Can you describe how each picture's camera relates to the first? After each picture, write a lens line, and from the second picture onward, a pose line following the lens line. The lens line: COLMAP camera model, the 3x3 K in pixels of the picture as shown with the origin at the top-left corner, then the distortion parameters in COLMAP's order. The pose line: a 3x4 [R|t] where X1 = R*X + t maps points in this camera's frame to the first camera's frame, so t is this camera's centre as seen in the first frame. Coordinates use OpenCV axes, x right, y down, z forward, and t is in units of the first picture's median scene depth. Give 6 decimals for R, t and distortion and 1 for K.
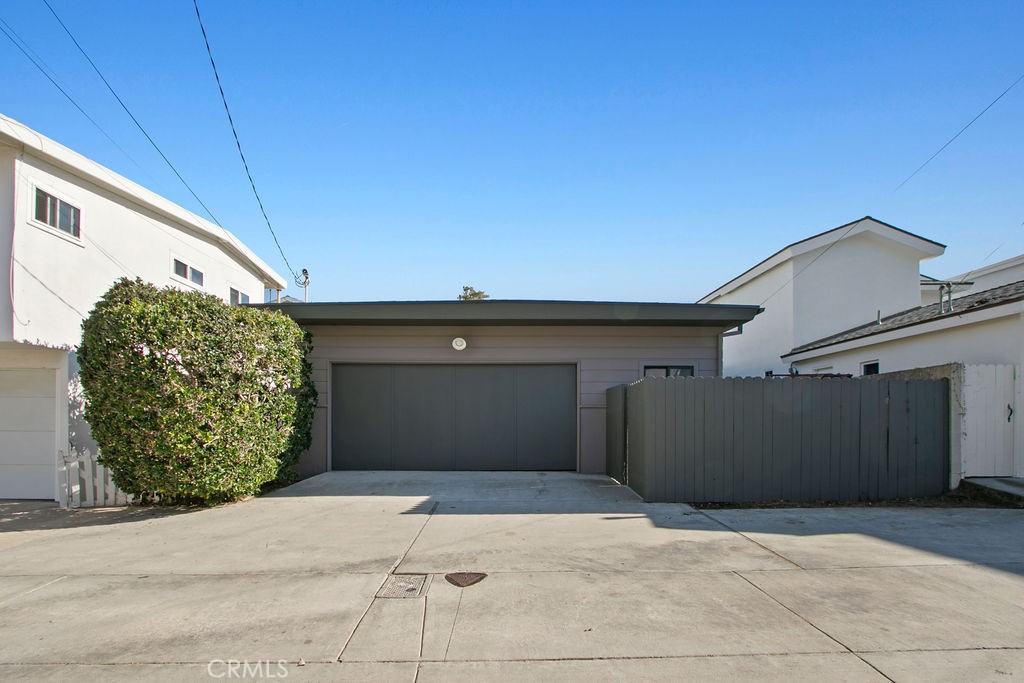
lens RADIAL K [[495.3, 0, 511.9], [0, 495.3, 330.8], [0, 0, 1]] dist [-0.015910, 0.001168]
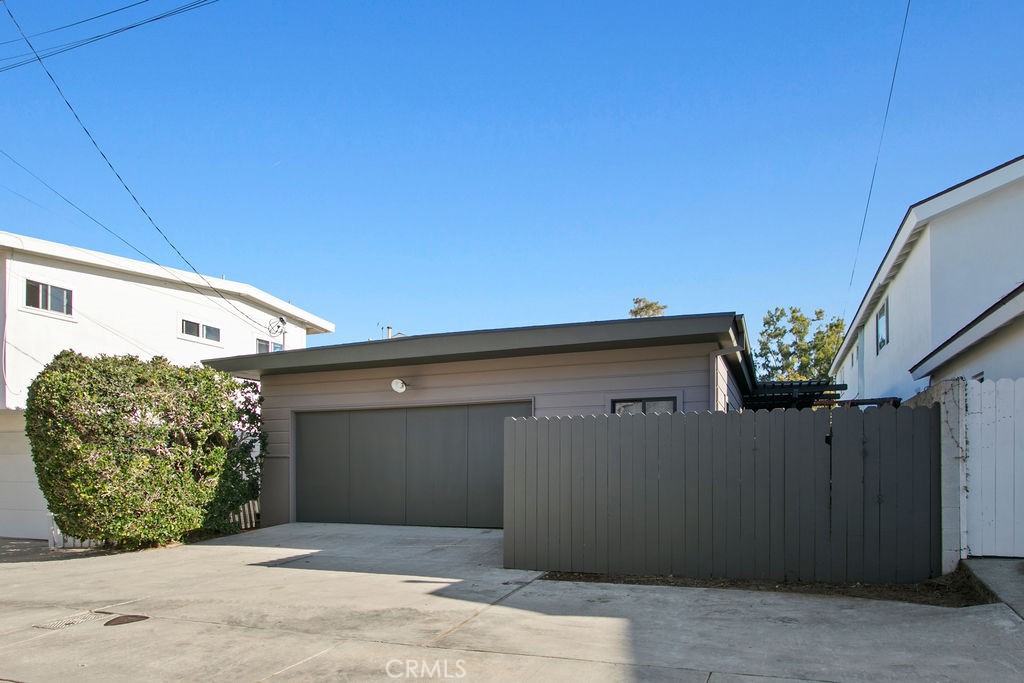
lens RADIAL K [[616.6, 0, 514.5], [0, 616.6, 352.4], [0, 0, 1]] dist [-0.016517, 0.005619]
pose [[0.928690, -0.075589, -0.363072, 0.674739], [0.074545, 0.997074, -0.016910, 0.000634], [0.363288, -0.011361, 0.931607, 0.033548]]
